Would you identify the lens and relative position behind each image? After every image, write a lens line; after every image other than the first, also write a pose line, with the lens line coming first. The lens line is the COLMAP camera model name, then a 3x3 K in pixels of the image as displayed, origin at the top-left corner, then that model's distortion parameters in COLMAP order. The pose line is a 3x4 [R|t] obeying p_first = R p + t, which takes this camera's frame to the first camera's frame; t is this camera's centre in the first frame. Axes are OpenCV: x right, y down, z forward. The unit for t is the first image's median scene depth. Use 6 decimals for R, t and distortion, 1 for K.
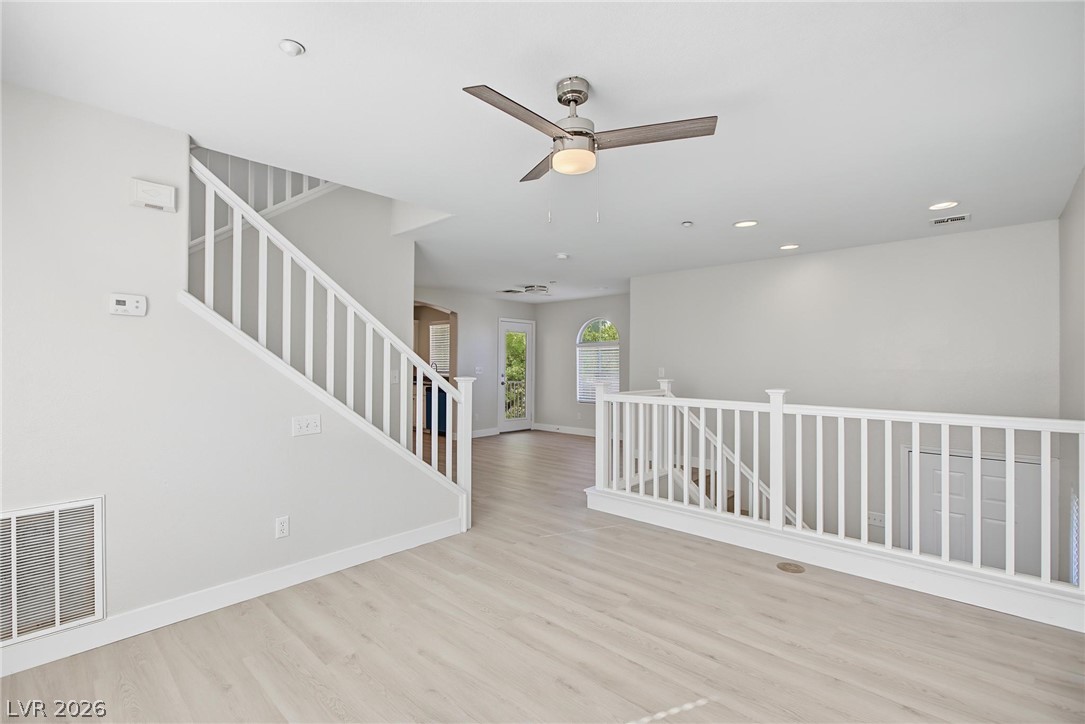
lens RADIAL K [[489.6, 0, 545.4], [0, 489.6, 362.1], [0, 0, 1]] dist [-0.005899, 0.000282]
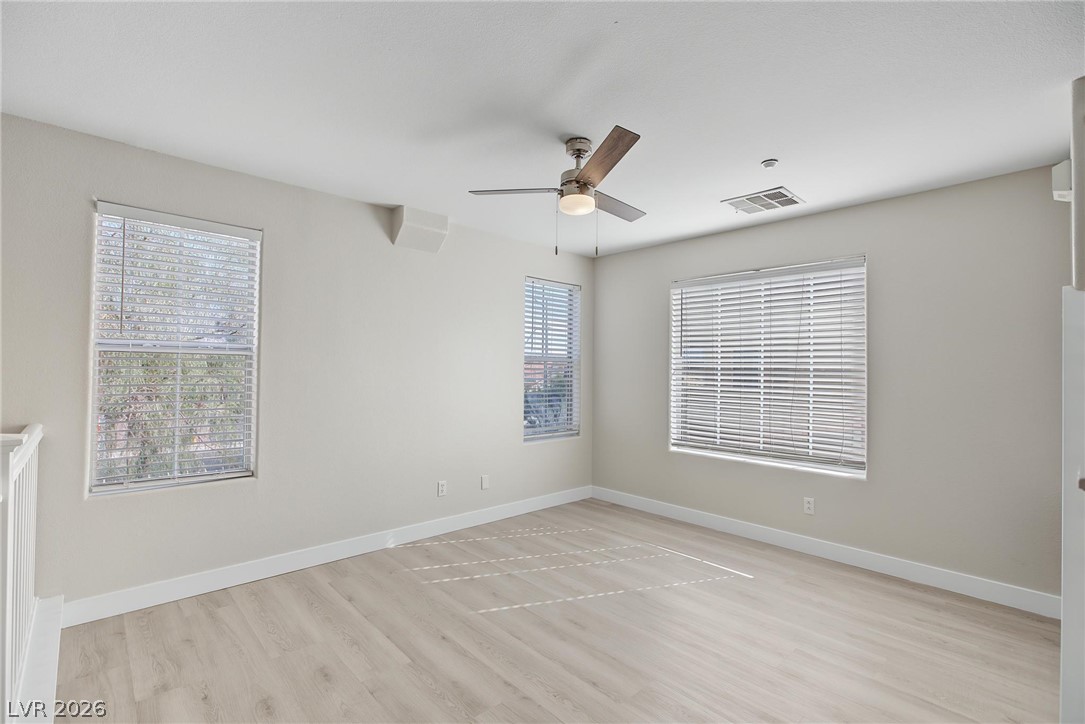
lens RADIAL K [[489.6, 0, 542.4], [0, 489.6, 363.5], [0, 0, 1]] dist [-0.005899, 0.000282]
pose [[-0.997089, -0.014497, 0.074860, 0.043158], [-0.015397, 0.999816, -0.011459, -0.003299], [-0.074680, -0.012578, -0.997128, 1.934307]]
